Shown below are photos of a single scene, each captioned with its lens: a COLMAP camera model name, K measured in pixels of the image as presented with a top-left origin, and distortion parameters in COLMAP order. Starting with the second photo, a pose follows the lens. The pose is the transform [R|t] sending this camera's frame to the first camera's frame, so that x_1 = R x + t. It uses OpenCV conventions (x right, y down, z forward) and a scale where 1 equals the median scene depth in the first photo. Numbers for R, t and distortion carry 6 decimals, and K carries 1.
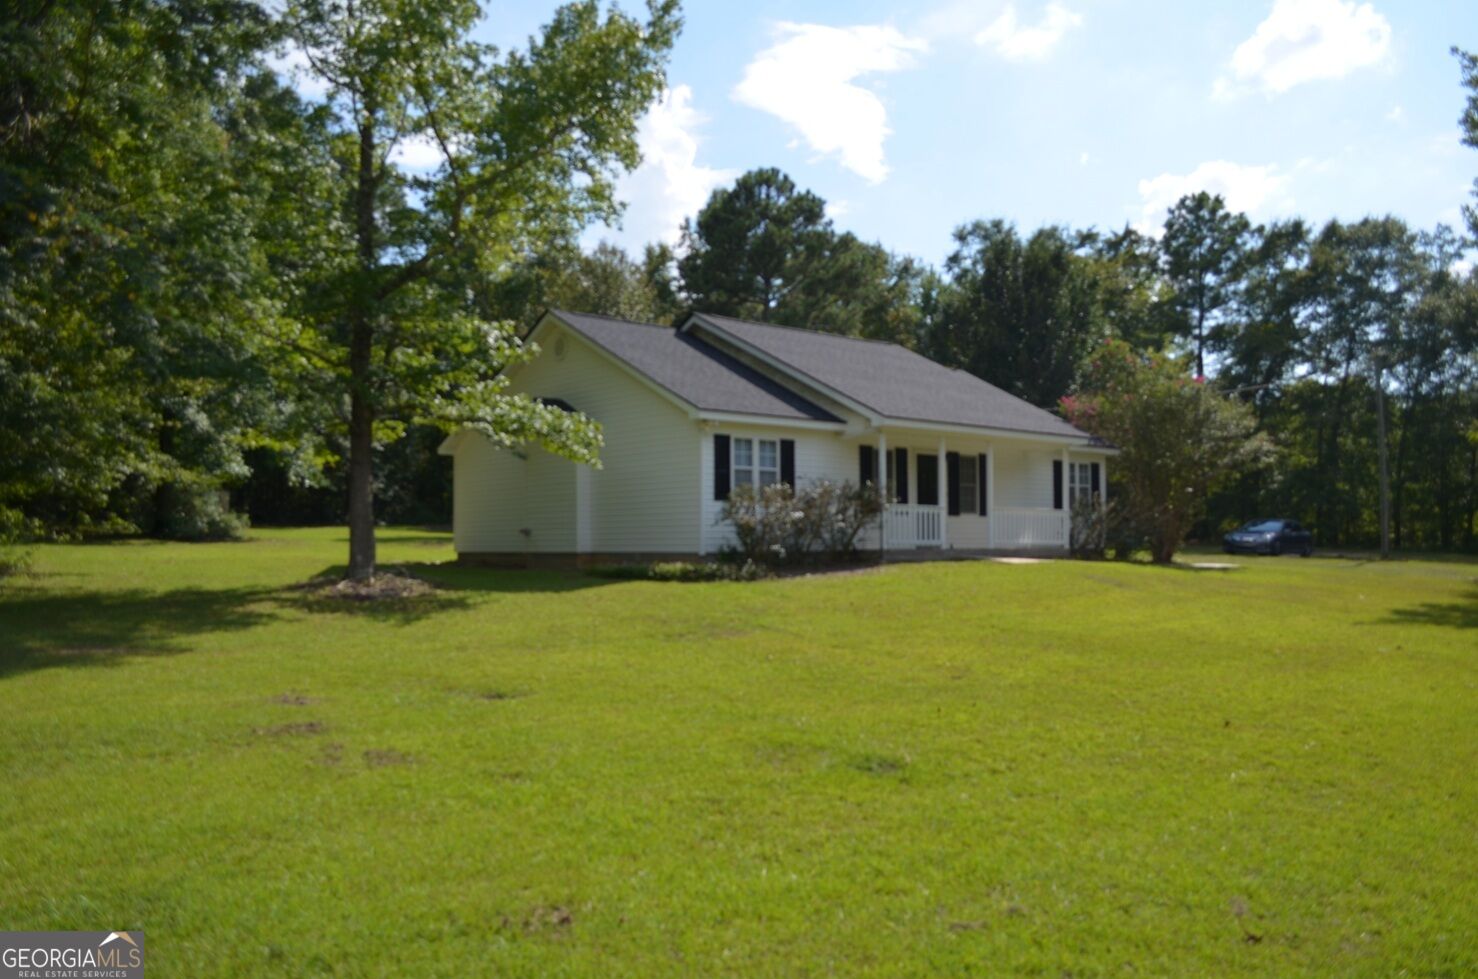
lens RADIAL K [[1159.4, 0, 739.0], [0, 1159.4, 489.5], [0, 0, 1]] dist [-0.004325, -0.004237]
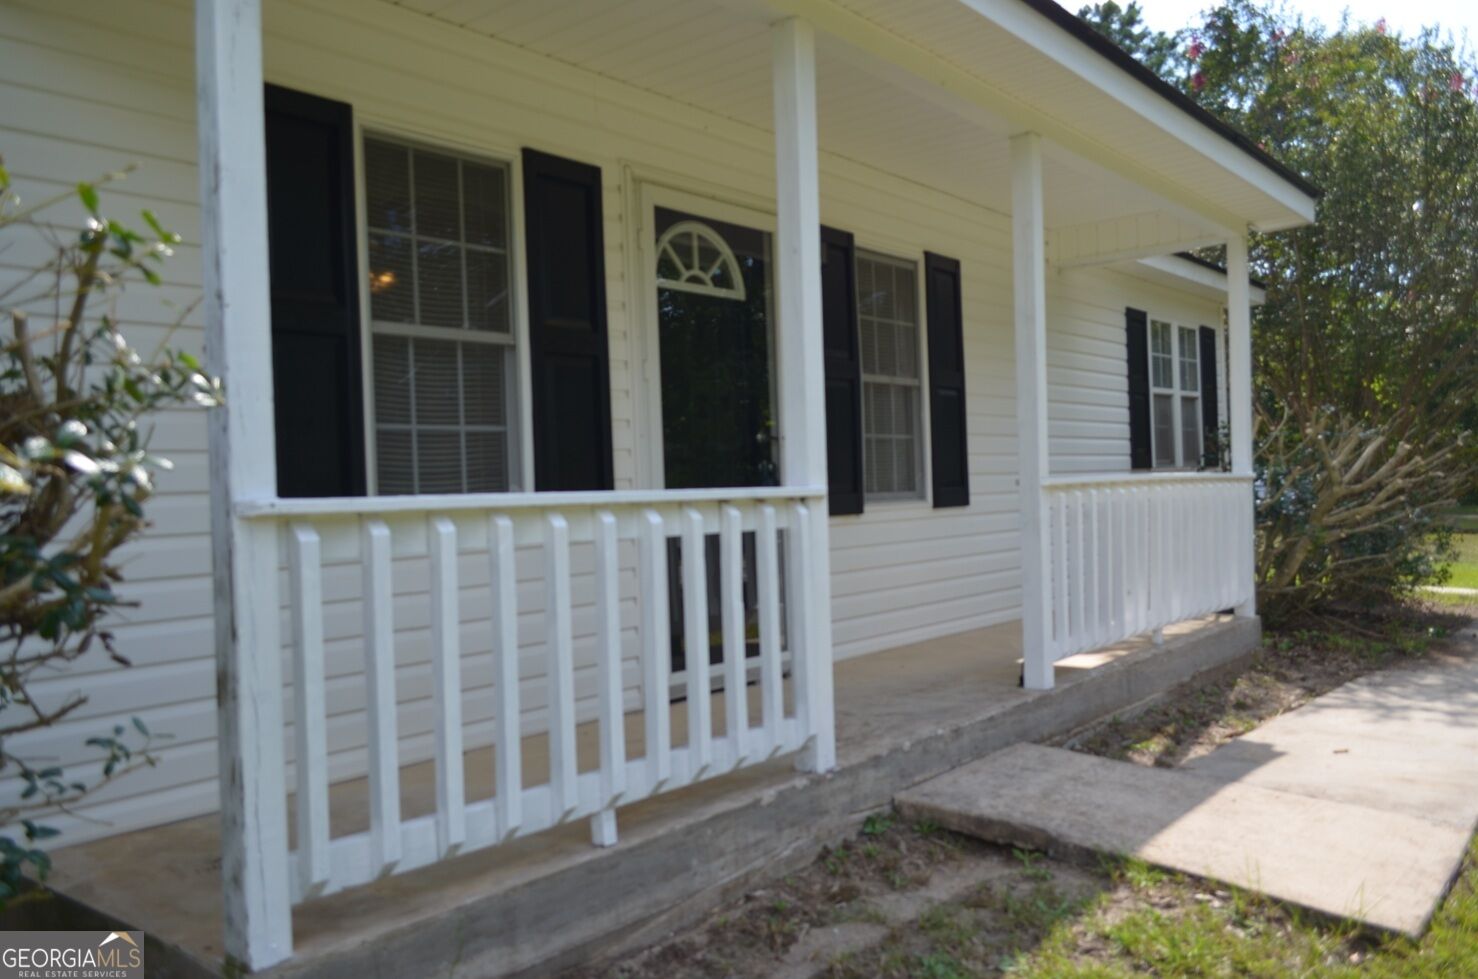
lens RADIAL K [[1159.4, 0, 739.0], [0, 1159.4, 489.5], [0, 0, 1]] dist [-0.004325, -0.004237]
pose [[0.986762, -0.029022, 0.159558, 0.106158], [0.021346, 0.998540, 0.049614, 0.004873], [-0.160765, -0.045551, 0.985941, 0.639763]]
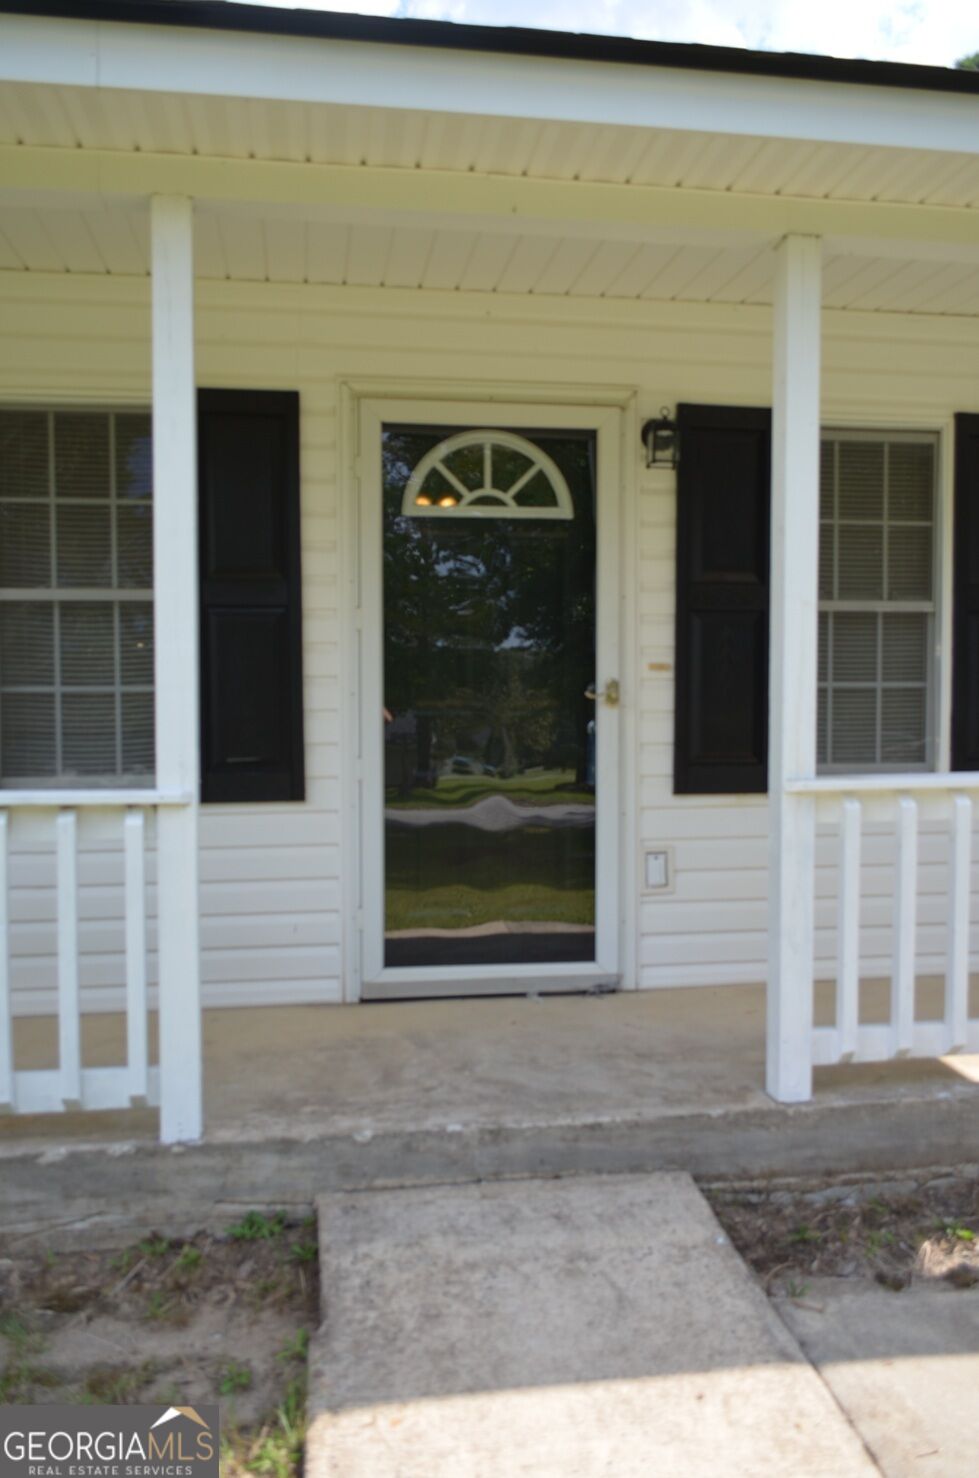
lens RADIAL K [[1159.4, 0, 492.3], [0, 1159.4, 730.5], [0, 0, 1]] dist [-0.004325, -0.004237]
pose [[0.846935, 0.024645, -0.531125, 0.198415], [0.023146, 0.996269, 0.083137, -0.001104], [0.531193, -0.082705, 0.843205, 0.686435]]
